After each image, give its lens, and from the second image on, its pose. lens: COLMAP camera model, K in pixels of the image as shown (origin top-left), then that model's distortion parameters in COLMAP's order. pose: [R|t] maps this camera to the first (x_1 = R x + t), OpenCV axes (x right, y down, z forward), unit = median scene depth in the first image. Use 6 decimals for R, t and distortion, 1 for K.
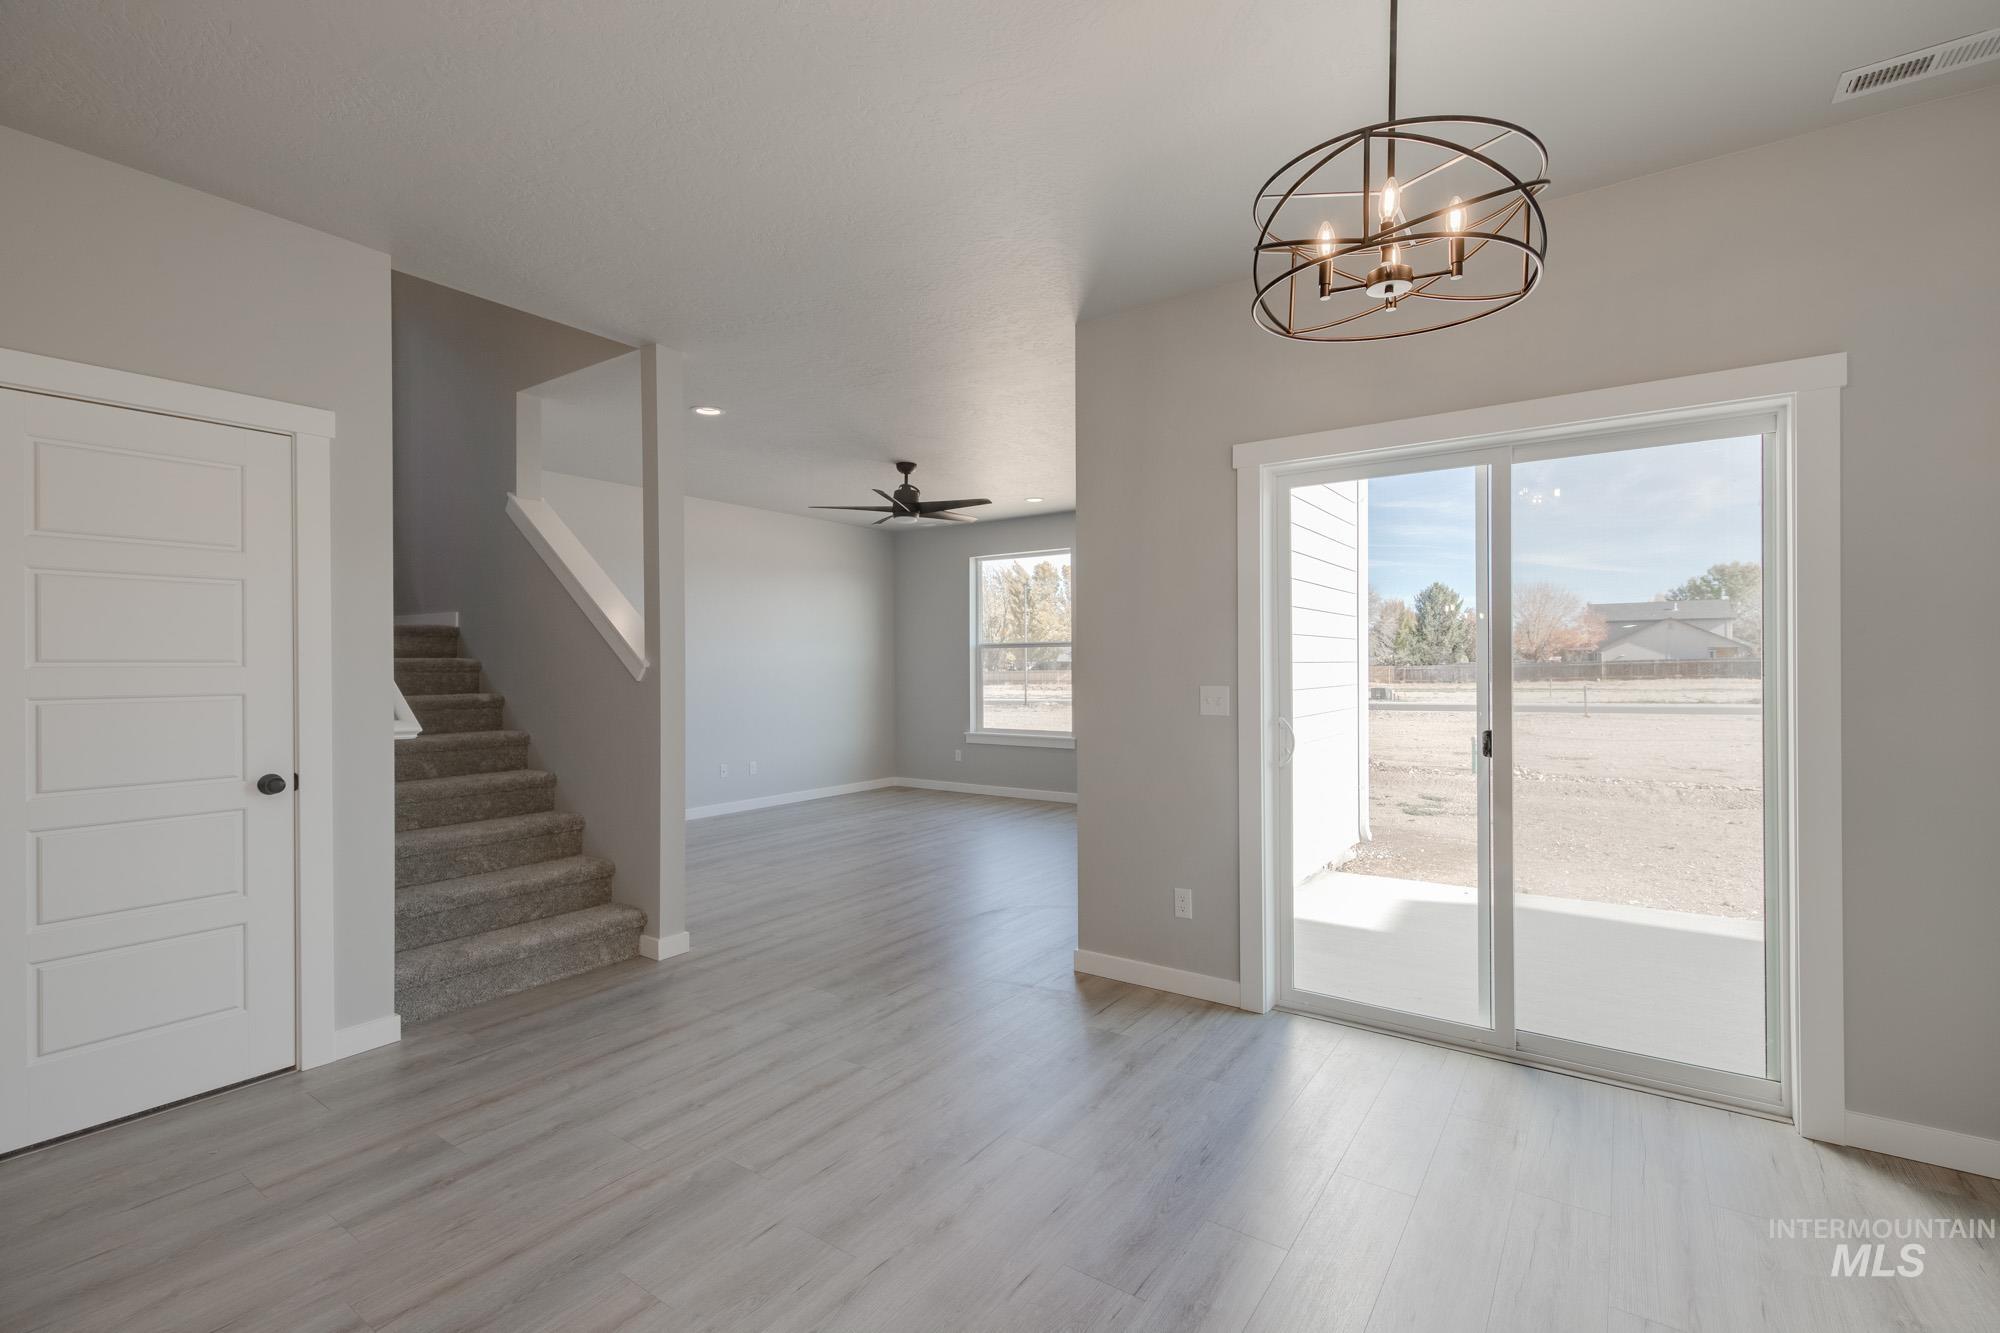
lens RADIAL K [[909.3, 0, 996.6], [0, 909.3, 652.7], [0, 0, 1]] dist [0.003302, -0.000809]
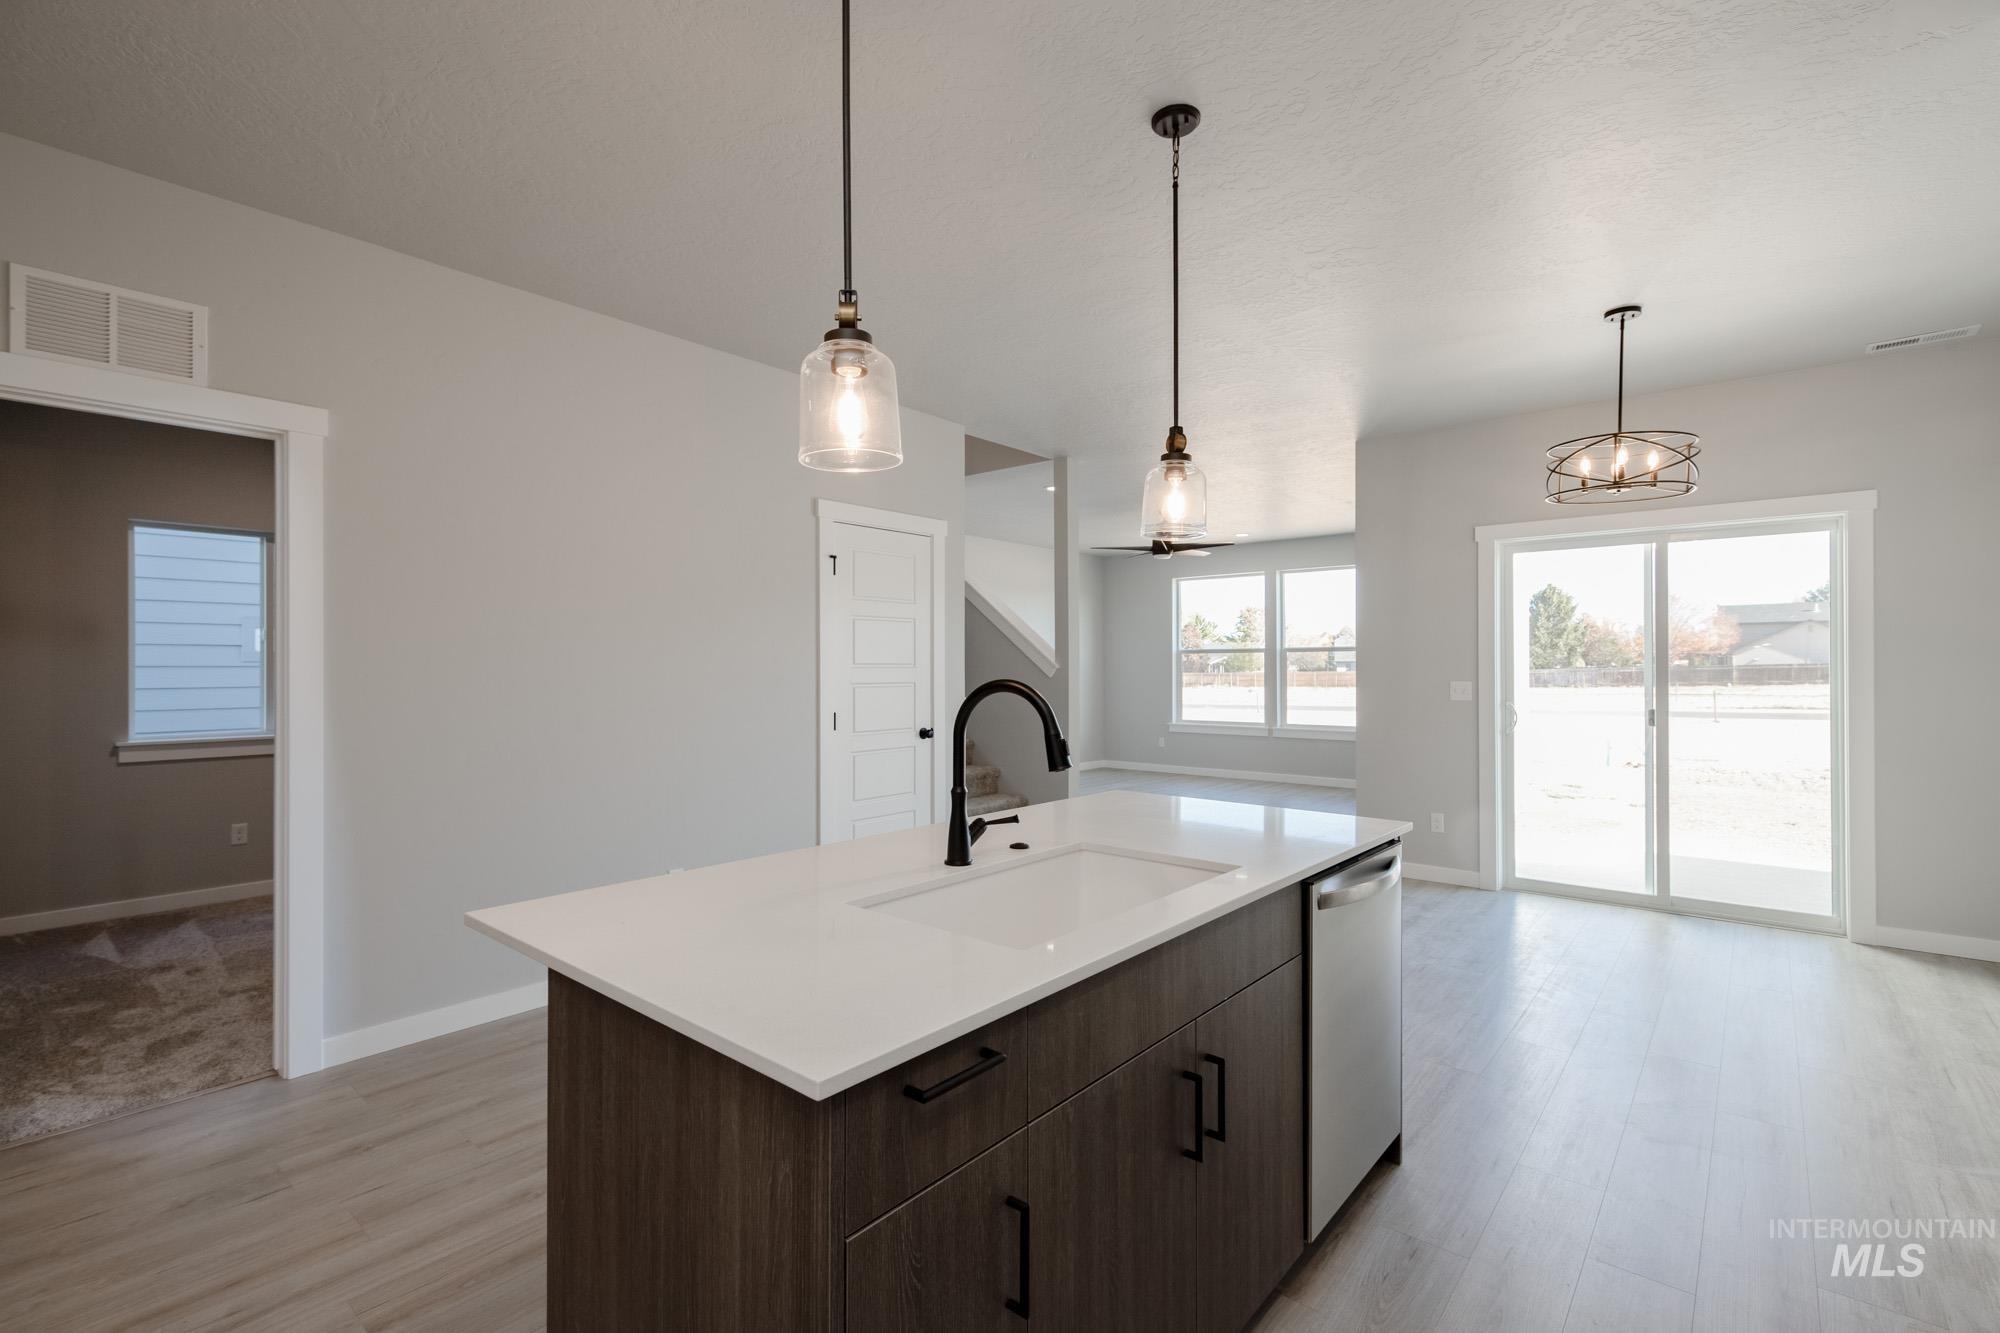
lens RADIAL K [[909.3, 0, 1000.5], [0, 909.3, 653.8], [0, 0, 1]] dist [0.003302, -0.000809]
pose [[0.995872, 0.001423, -0.090762, -0.314943], [-0.001539, 0.999998, -0.001206, -0.005830], [0.090760, 0.001341, 0.995872, -0.483099]]
